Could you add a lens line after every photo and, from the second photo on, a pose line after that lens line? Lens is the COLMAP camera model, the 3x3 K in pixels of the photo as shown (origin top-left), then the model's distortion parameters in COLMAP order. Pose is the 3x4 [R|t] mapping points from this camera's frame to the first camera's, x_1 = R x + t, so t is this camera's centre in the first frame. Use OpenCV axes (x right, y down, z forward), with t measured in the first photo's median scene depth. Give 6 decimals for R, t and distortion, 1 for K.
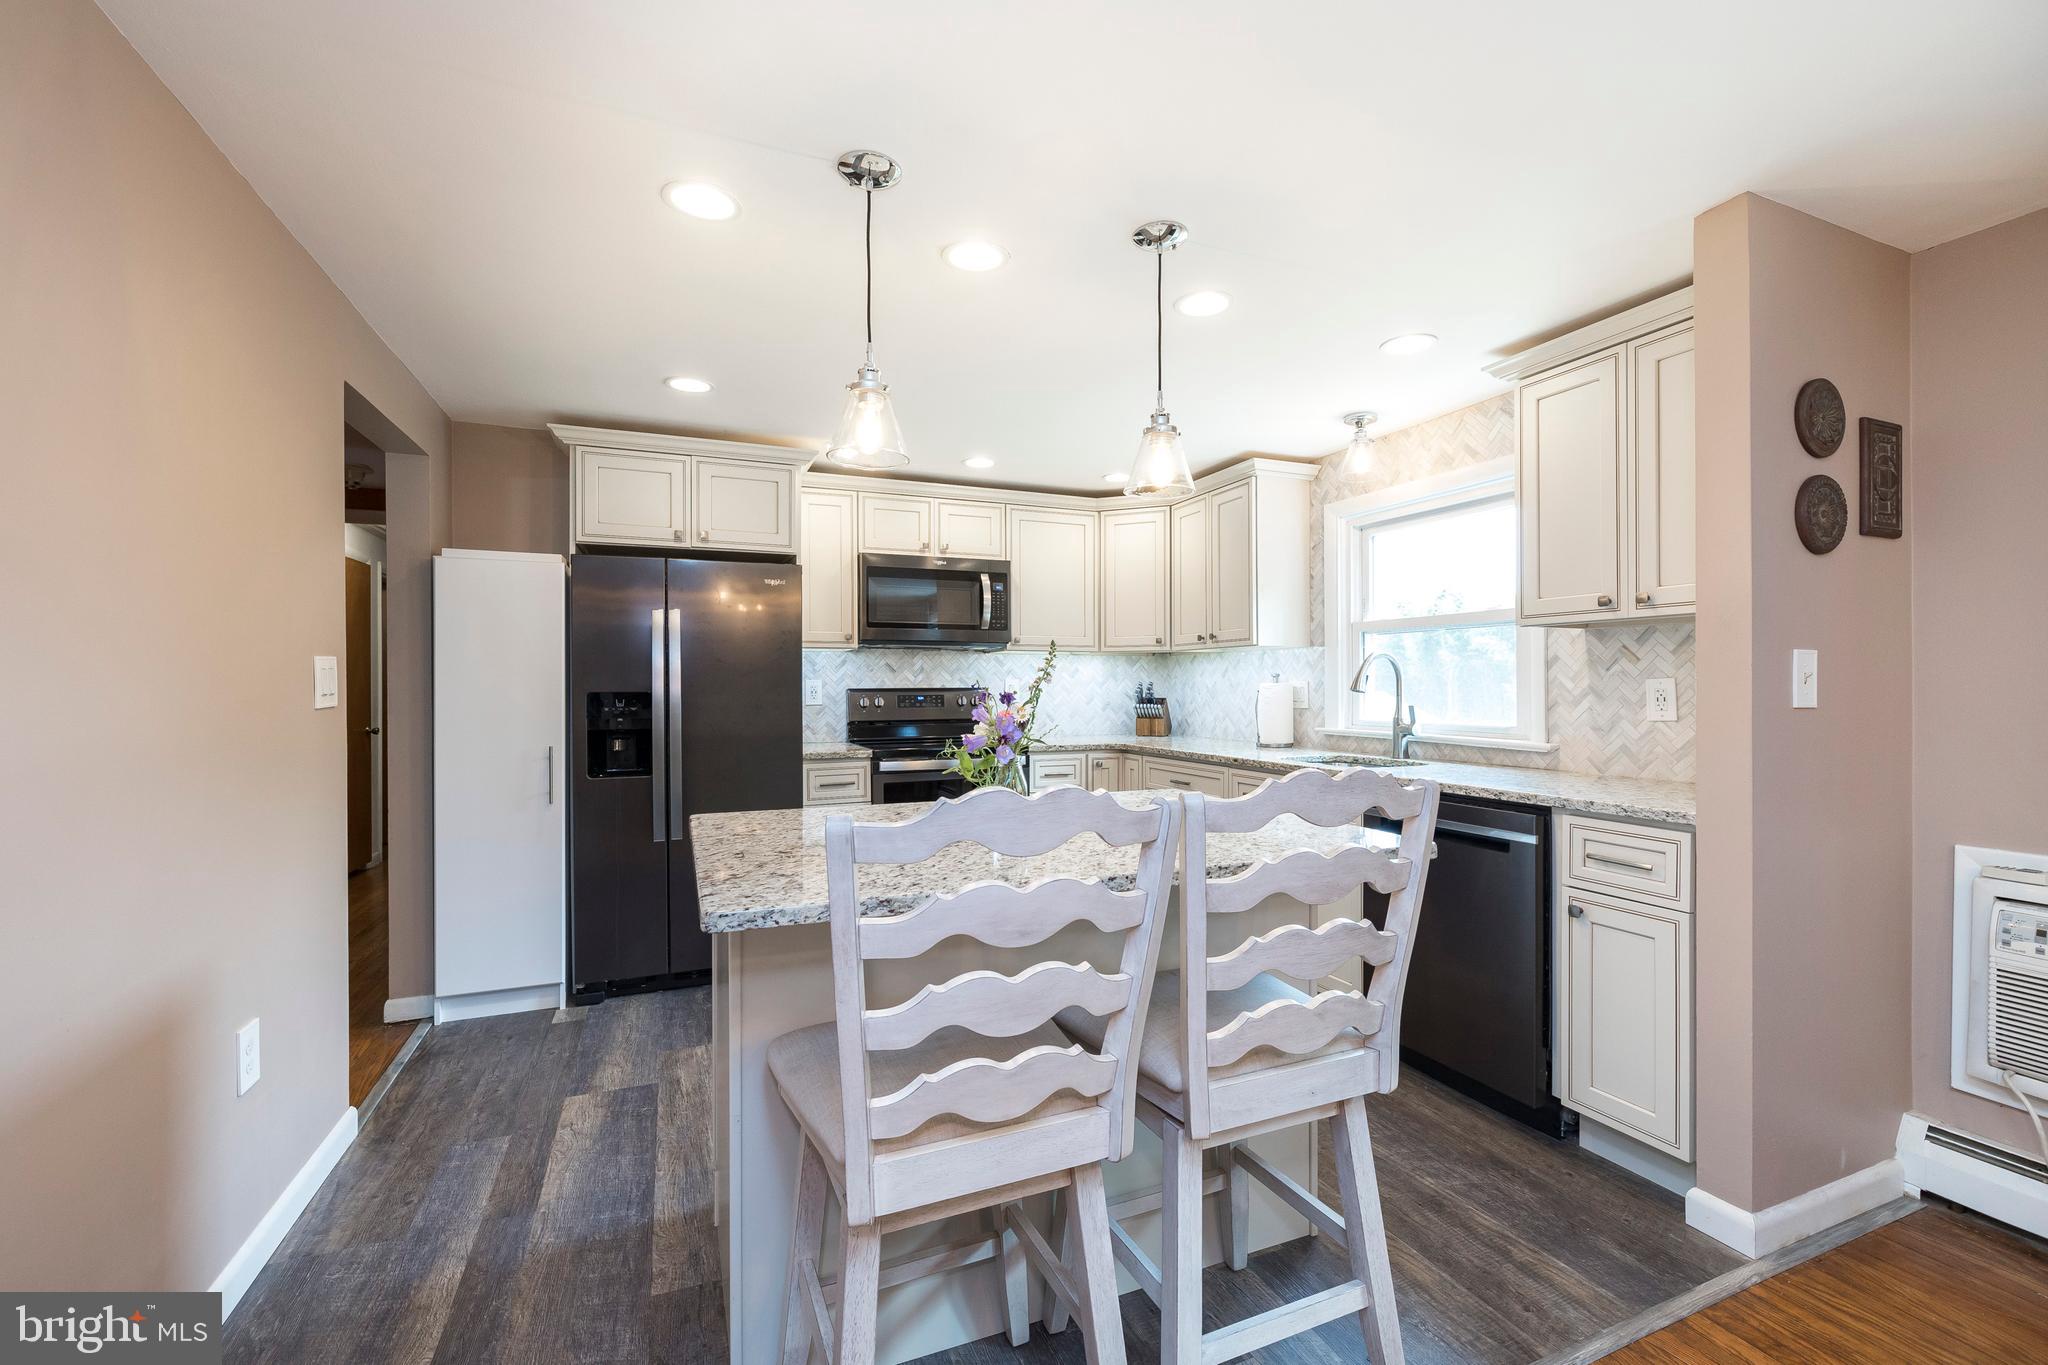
lens RADIAL K [[850.1, 0, 1012.0], [0, 850.1, 687.3], [0, 0, 1]] dist [-0.002558, -0.000057]
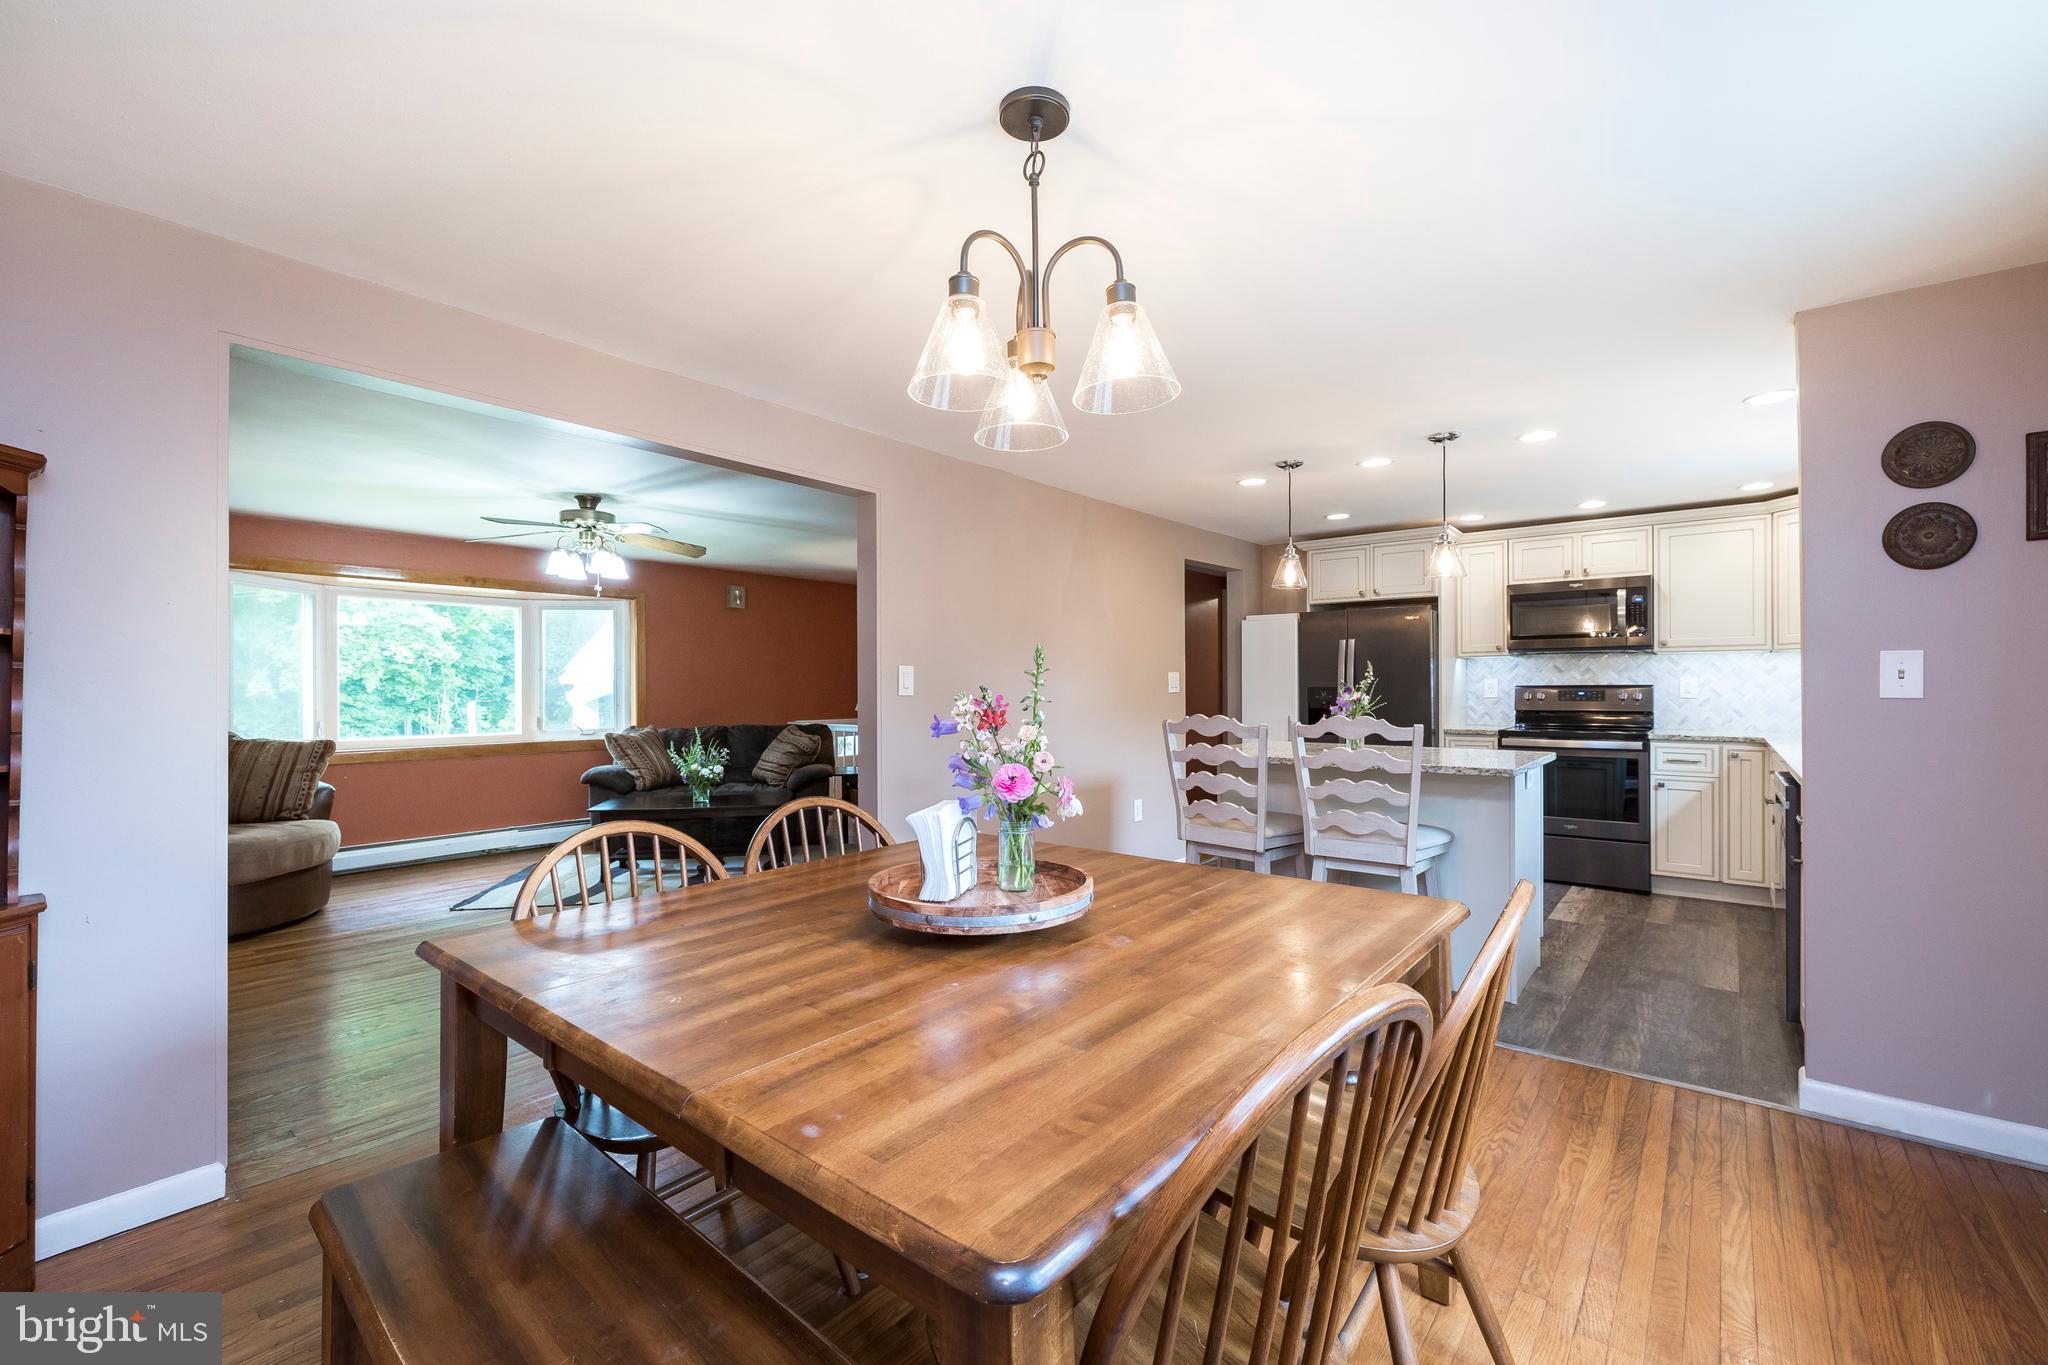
lens RADIAL K [[850.1, 0, 1030.0], [0, 850.1, 682.1], [0, 0, 1]] dist [-0.002558, -0.000057]
pose [[0.477613, -0.003877, -0.878562, 0.948300], [-0.000739, 0.999988, -0.004815, 0.005104], [0.878570, 0.002948, 0.477605, -0.458110]]
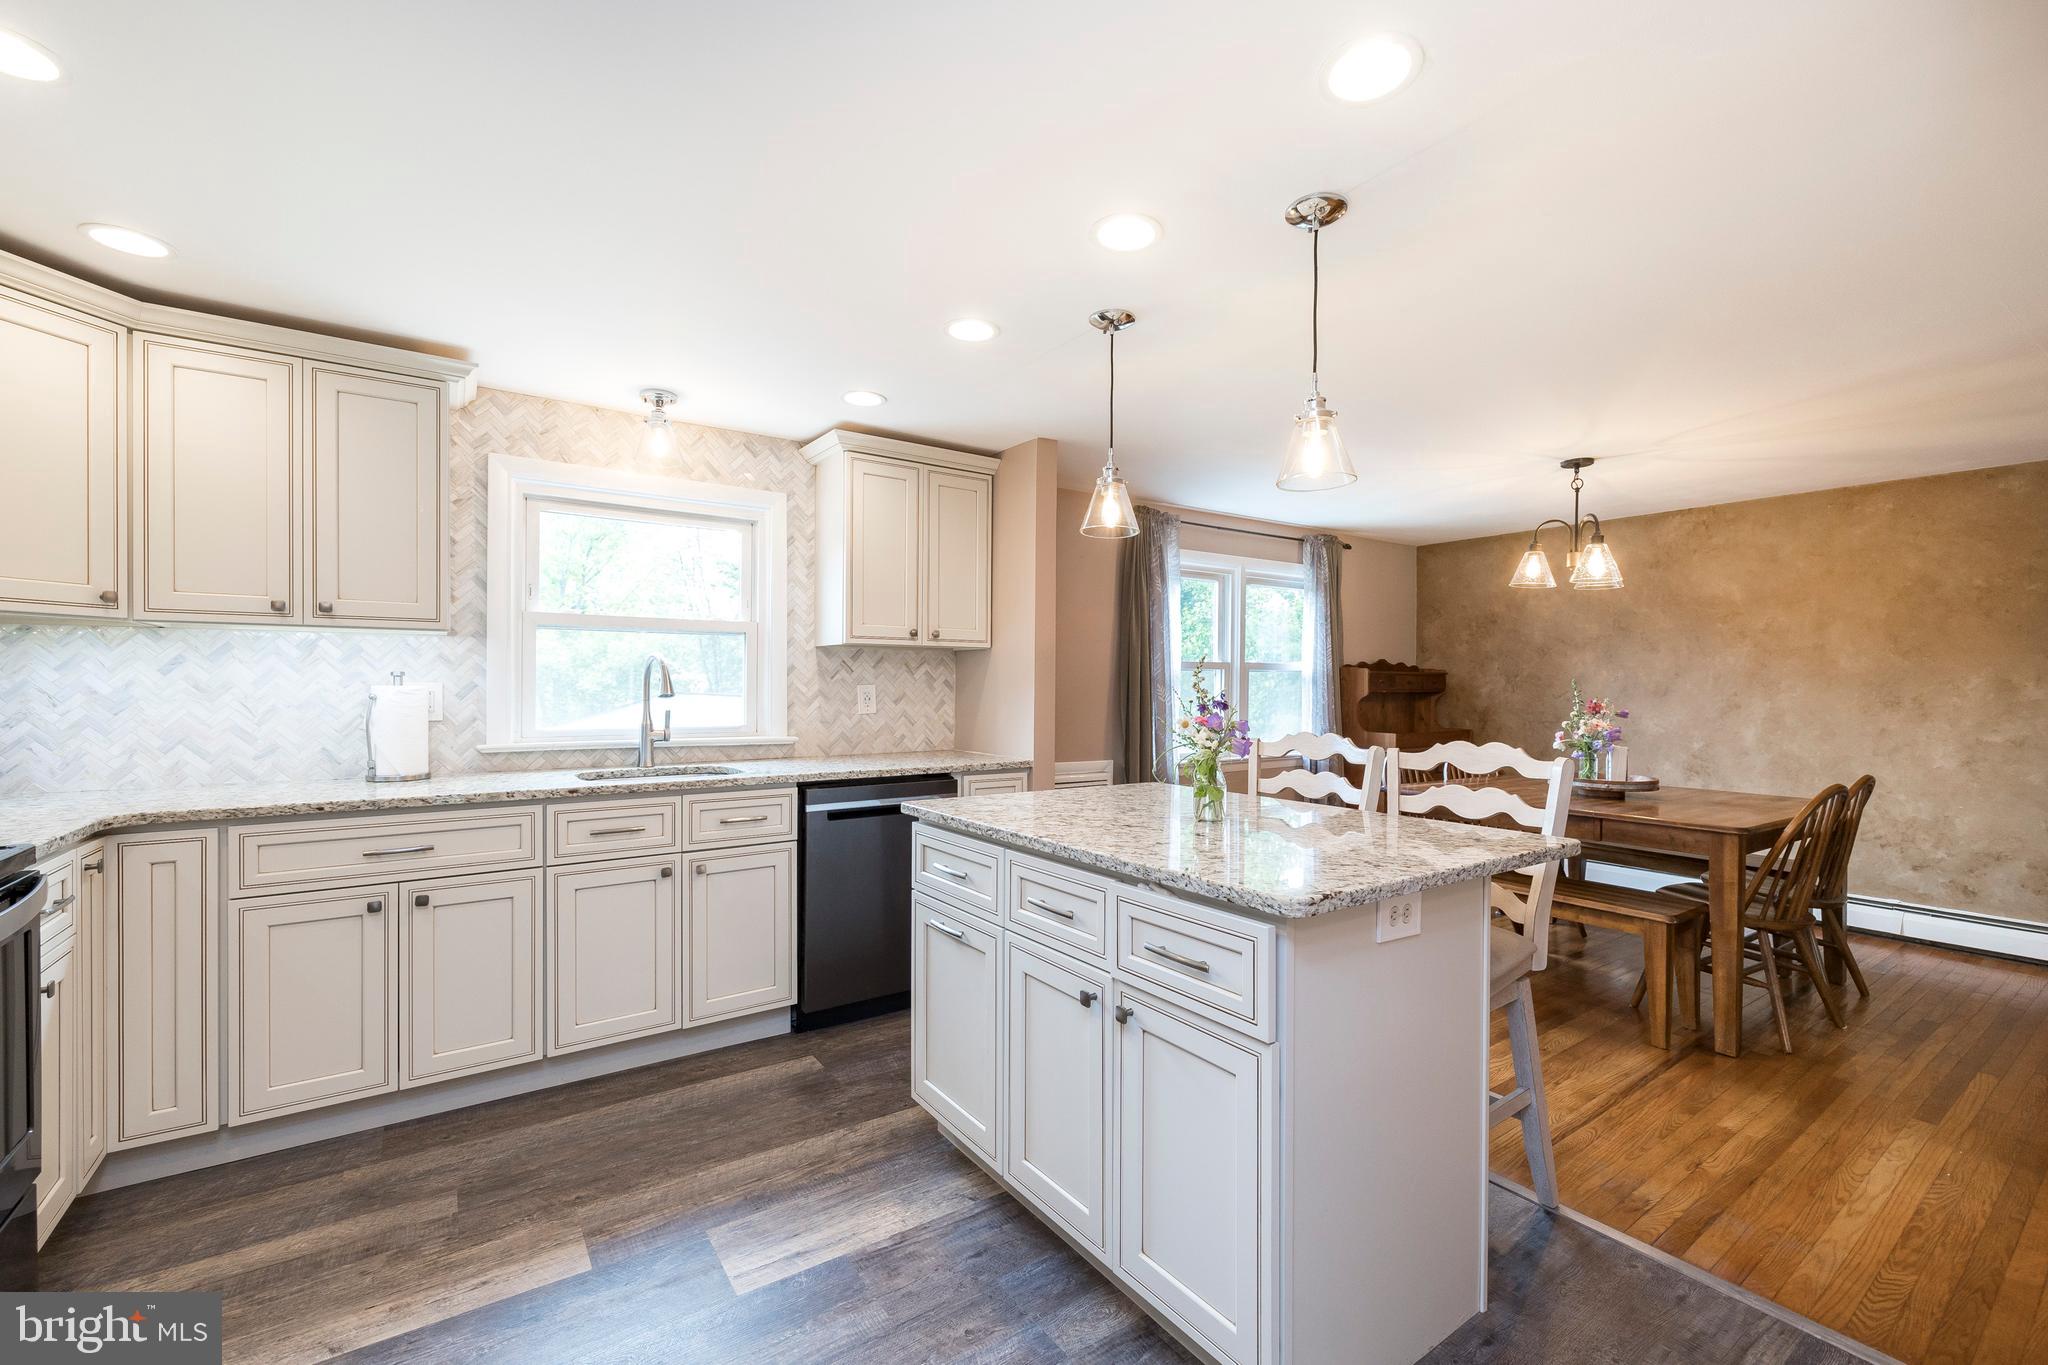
lens RADIAL K [[850.1, 0, 1019.5], [0, 850.1, 687.5], [0, 0, 1]] dist [-0.002558, -0.000057]
pose [[-0.221569, -0.001652, 0.975143, -0.446899], [-0.000665, 0.999999, 0.001543, -0.004929], [-0.975144, -0.000306, -0.221570, 0.654749]]
